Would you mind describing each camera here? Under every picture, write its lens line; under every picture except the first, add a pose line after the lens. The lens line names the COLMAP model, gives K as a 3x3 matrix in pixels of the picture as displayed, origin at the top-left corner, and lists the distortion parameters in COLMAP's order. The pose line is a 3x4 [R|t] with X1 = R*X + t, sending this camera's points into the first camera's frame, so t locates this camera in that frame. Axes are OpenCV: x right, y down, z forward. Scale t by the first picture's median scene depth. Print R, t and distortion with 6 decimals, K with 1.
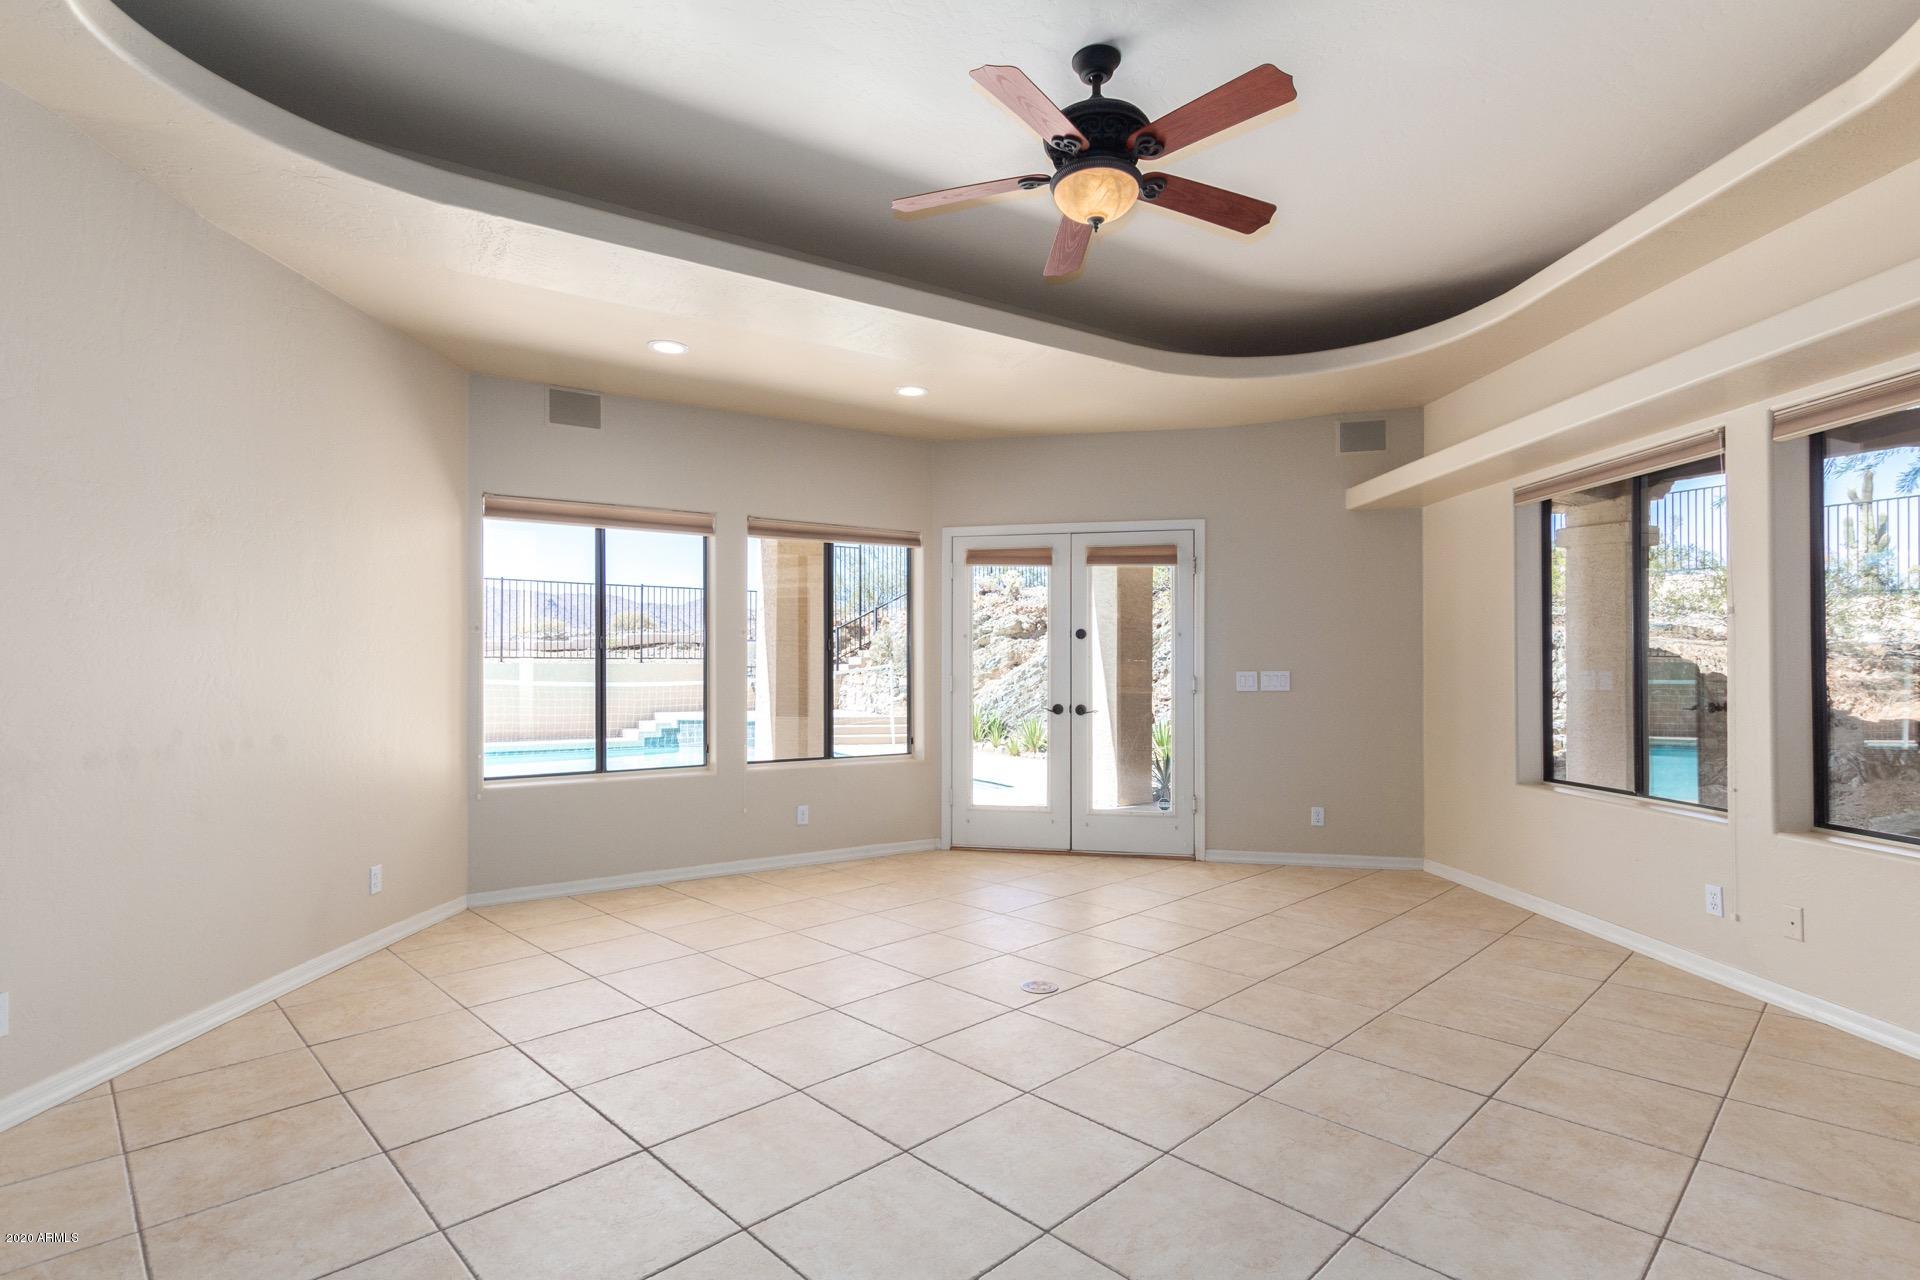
lens RADIAL K [[942.1, 0, 963.4], [0, 942.1, 662.8], [0, 0, 1]] dist [-0.001772, -0.001083]
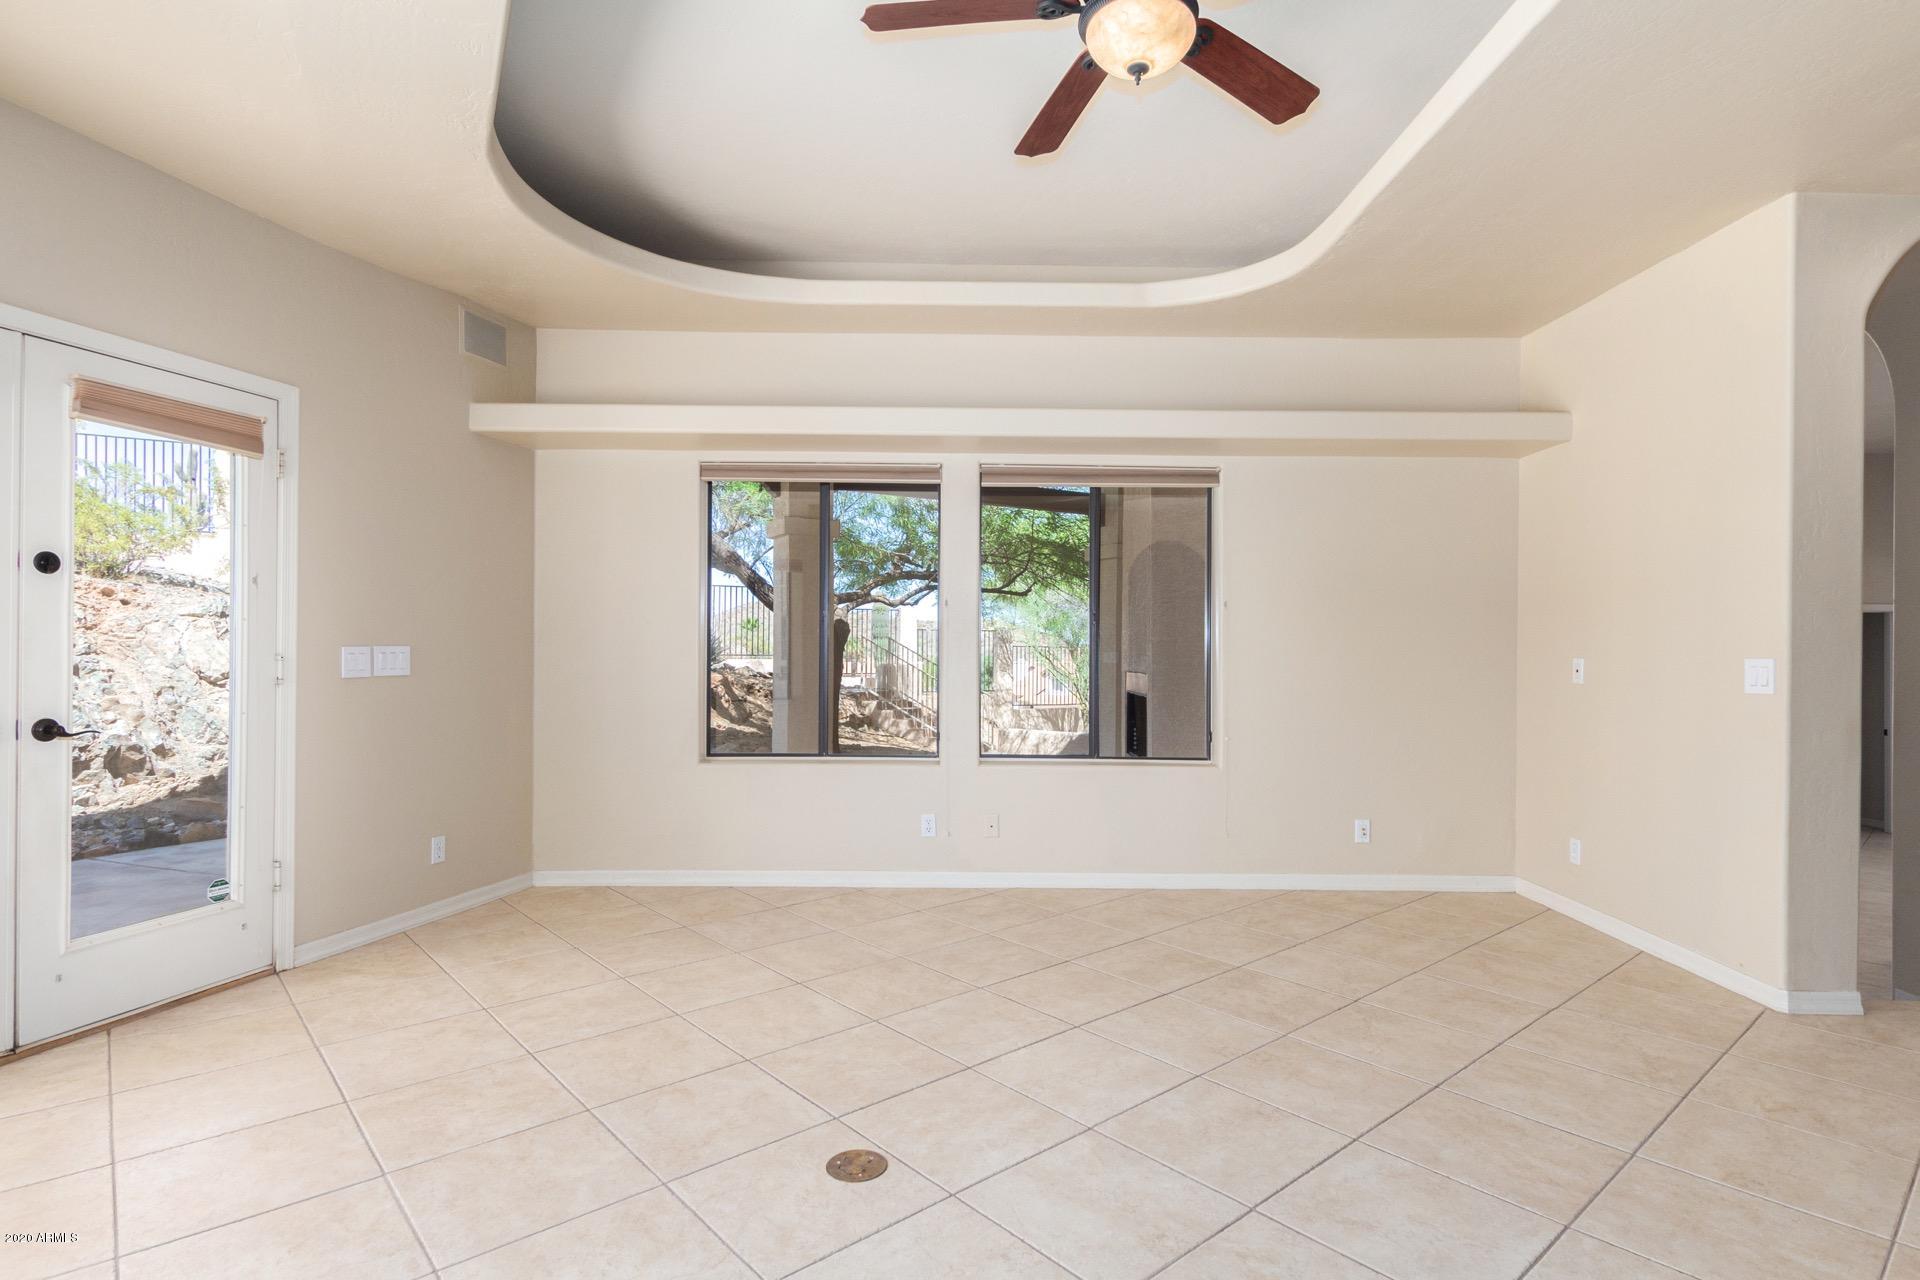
lens RADIAL K [[962.2, 0, 968.3], [0, 962.2, 649.1], [0, 0, 1]] dist [0.004803, -0.000588]
pose [[0.041531, -0.000748, 0.999137, -0.339558], [-0.016120, 0.999869, 0.001419, 0.003301], [-0.999007, -0.016165, 0.041513, 0.570070]]
